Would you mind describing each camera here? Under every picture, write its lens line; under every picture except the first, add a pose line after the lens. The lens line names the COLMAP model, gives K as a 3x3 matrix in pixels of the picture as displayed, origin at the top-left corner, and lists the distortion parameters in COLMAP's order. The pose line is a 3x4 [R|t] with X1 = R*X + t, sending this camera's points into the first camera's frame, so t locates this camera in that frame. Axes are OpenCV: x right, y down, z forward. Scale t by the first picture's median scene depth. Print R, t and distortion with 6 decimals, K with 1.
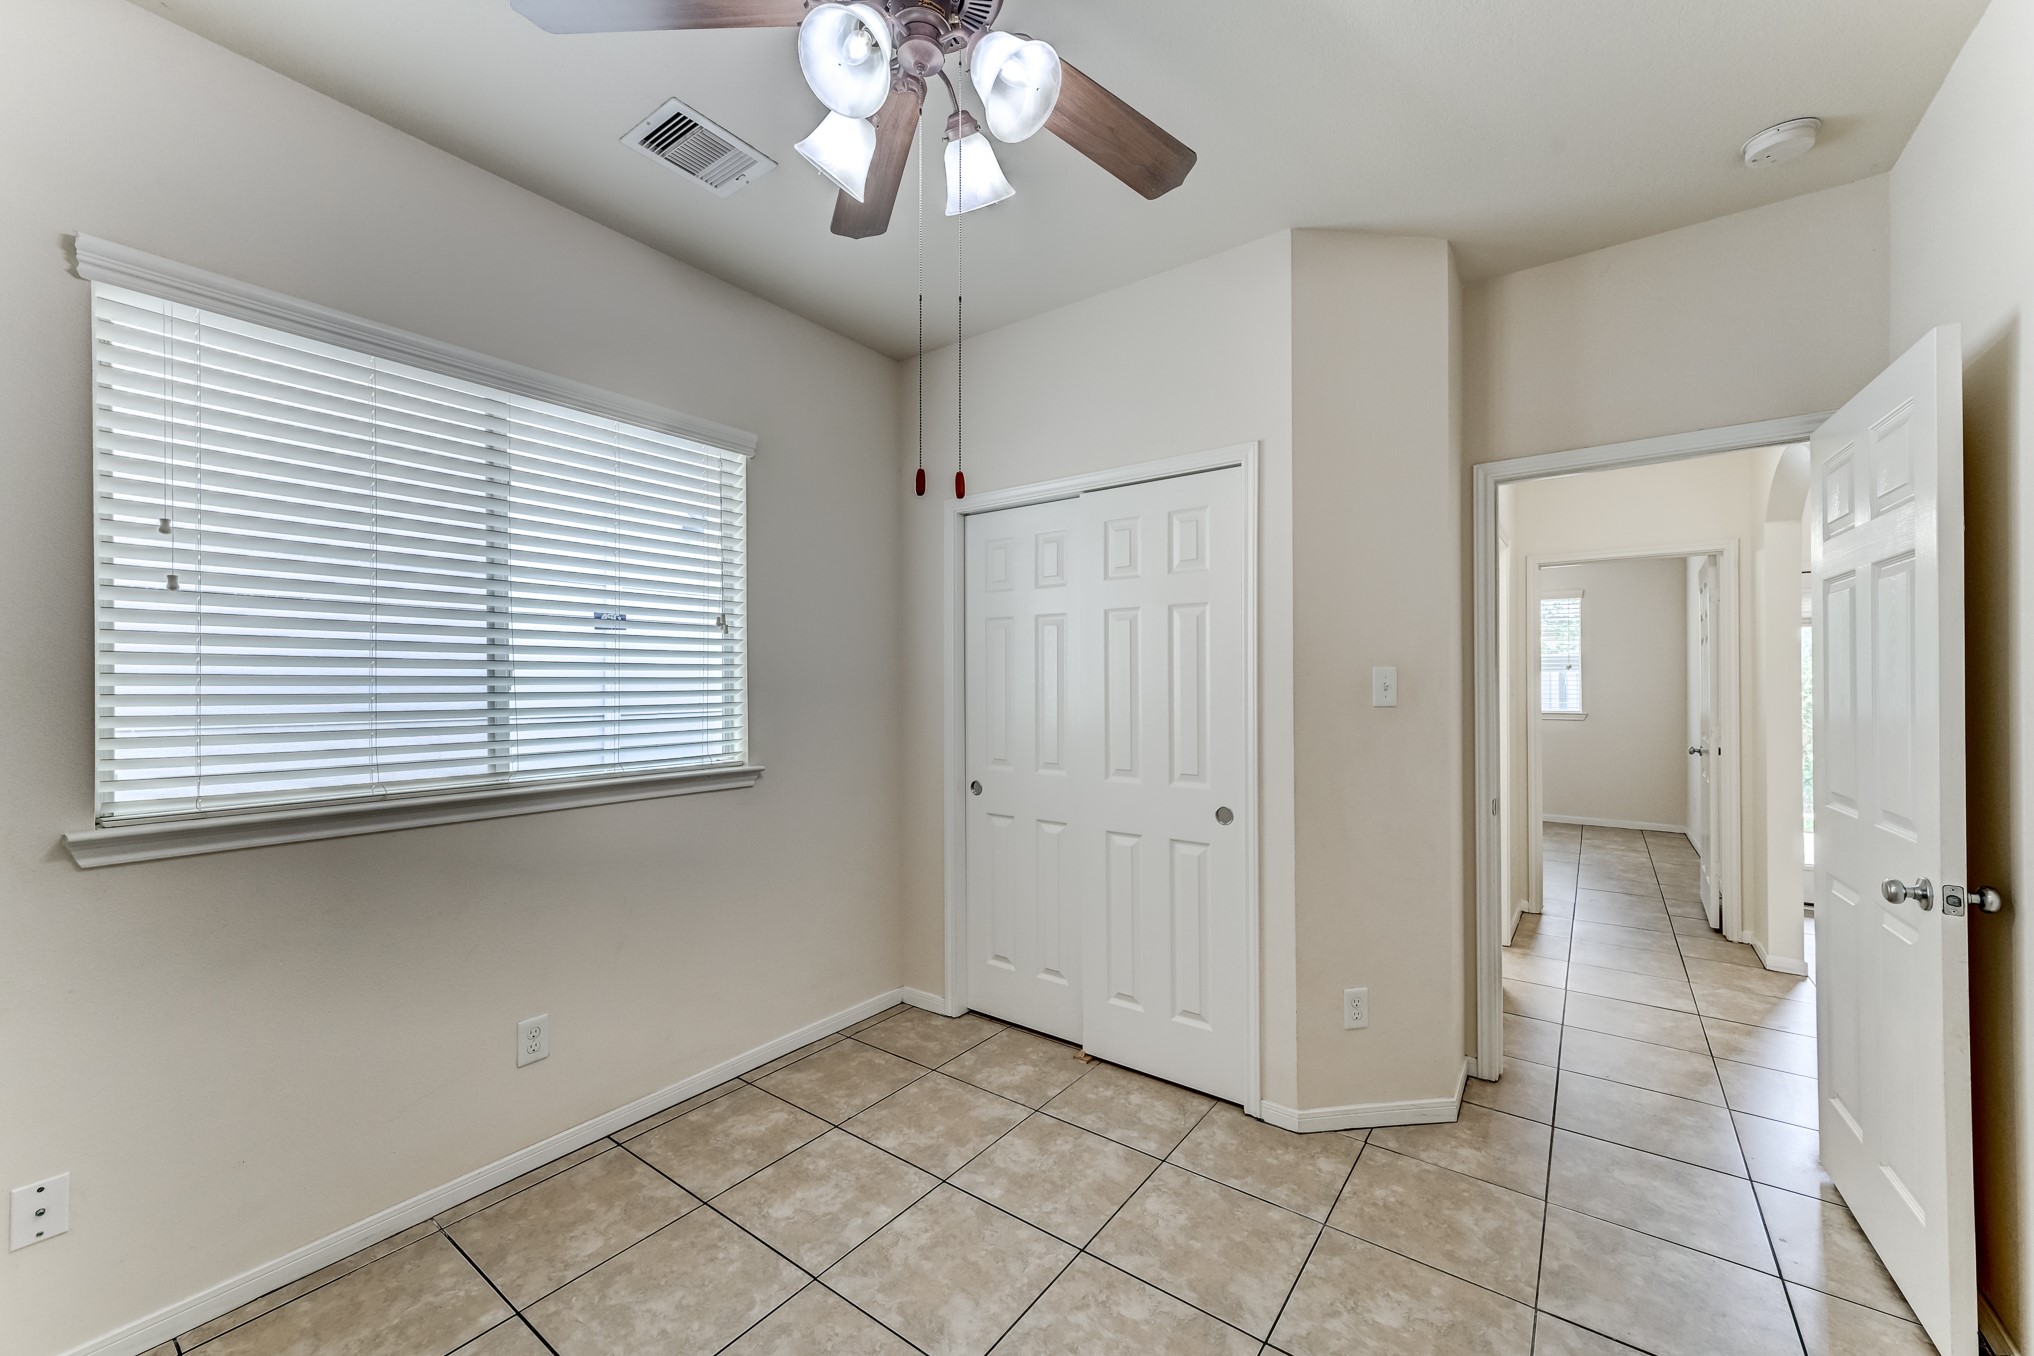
lens RADIAL K [[785.4, 0, 1016.2], [0, 785.4, 678.8], [0, 0, 1]] dist [0.008273, 0.000801]
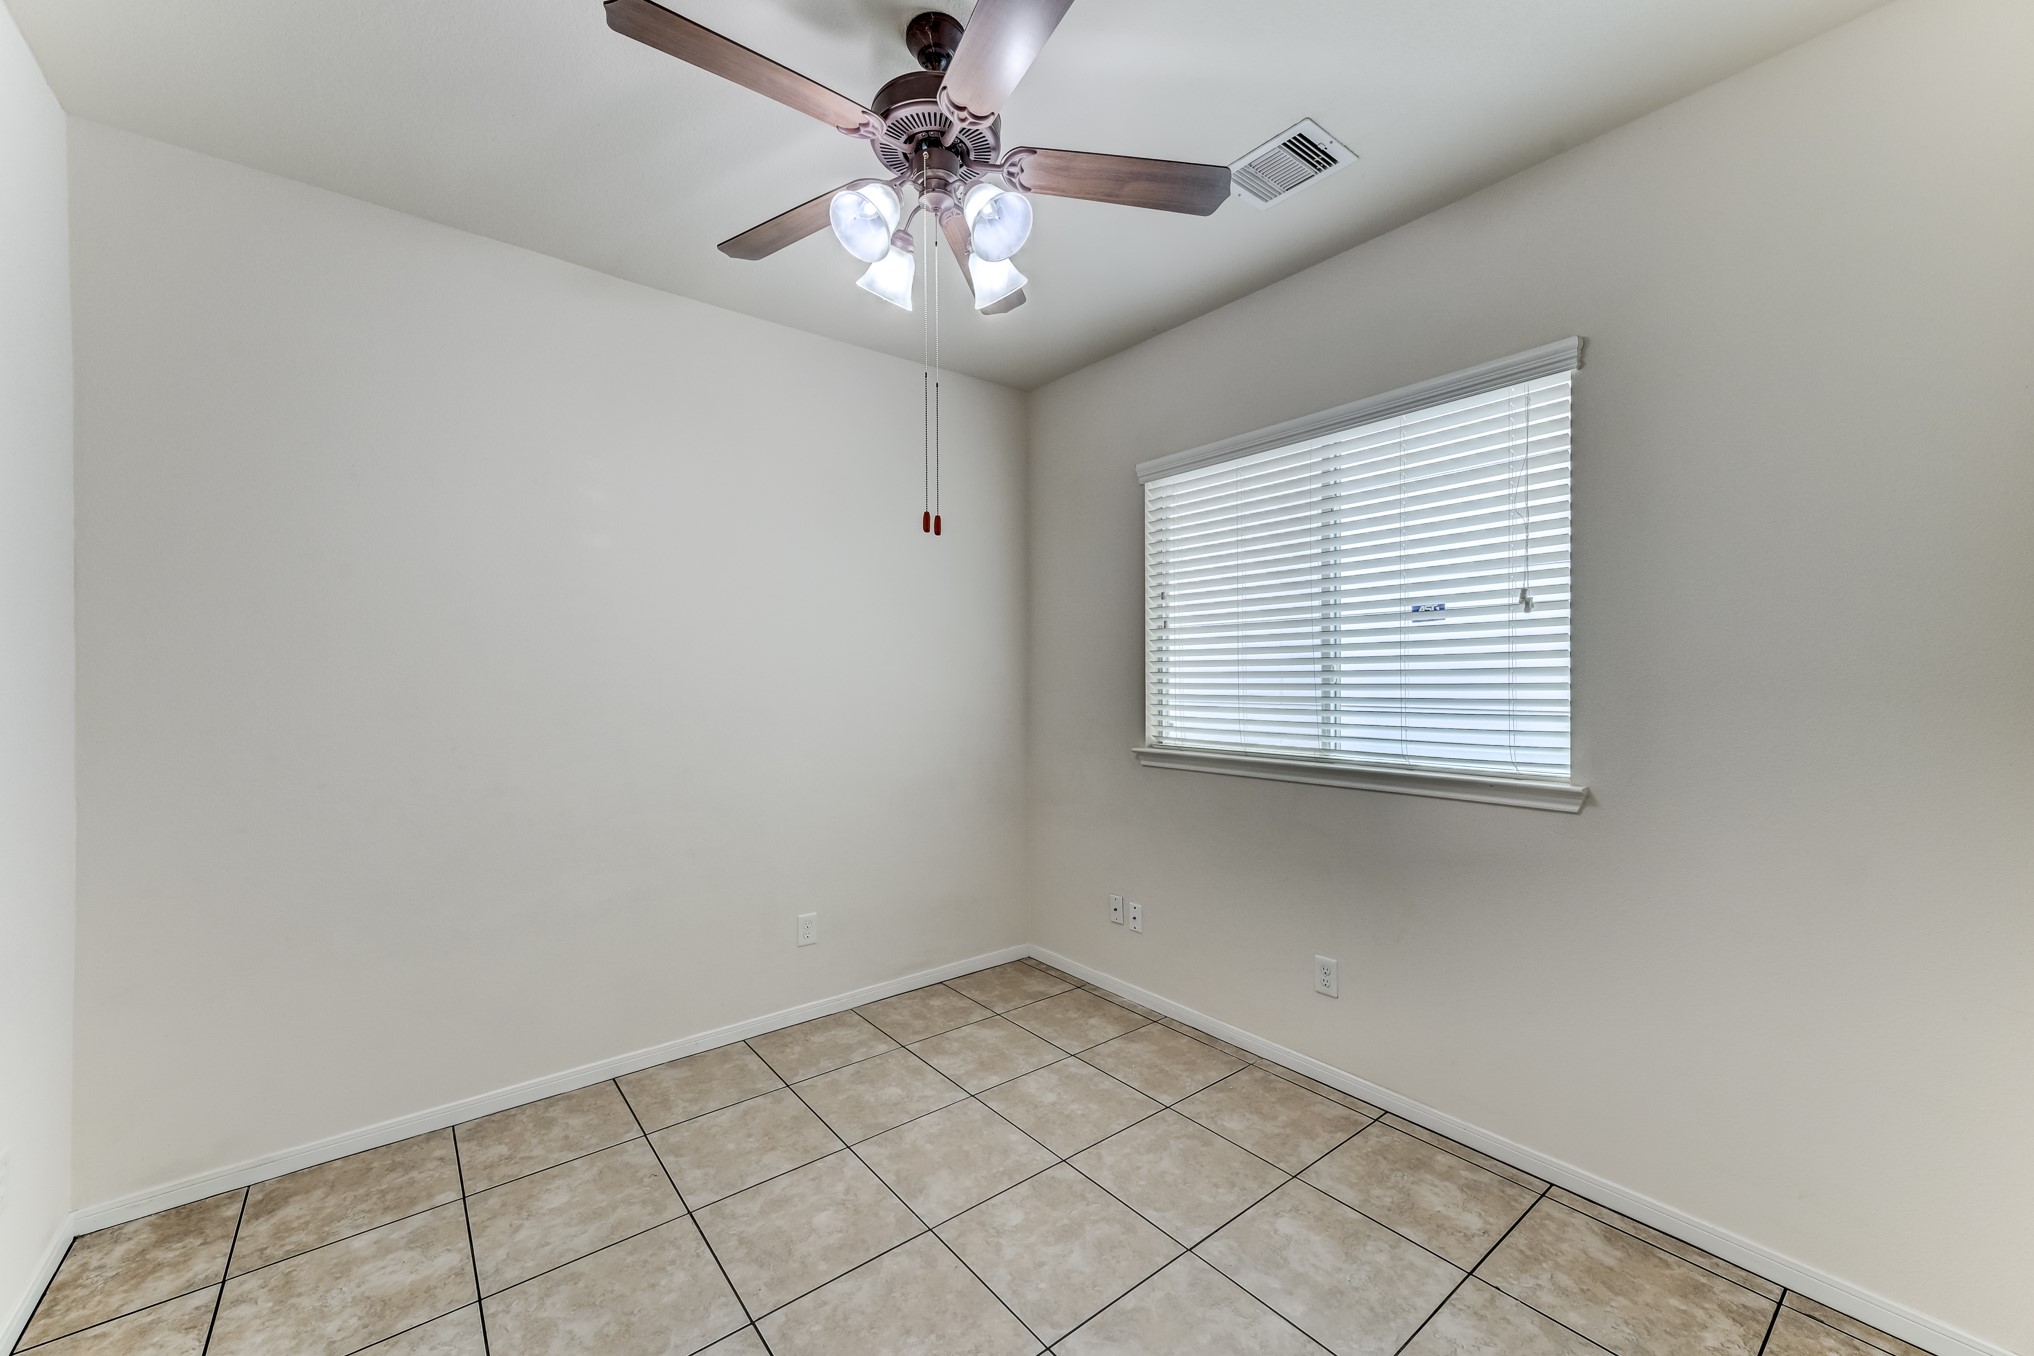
lens RADIAL K [[785.4, 0, 1014.5], [0, 785.4, 682.5], [0, 0, 1]] dist [0.008273, 0.000801]
pose [[-0.256323, 0.004008, -0.966583, 0.645810], [0.008065, 0.999965, 0.002008, 0.009592], [0.966558, -0.007280, -0.256346, 0.845497]]
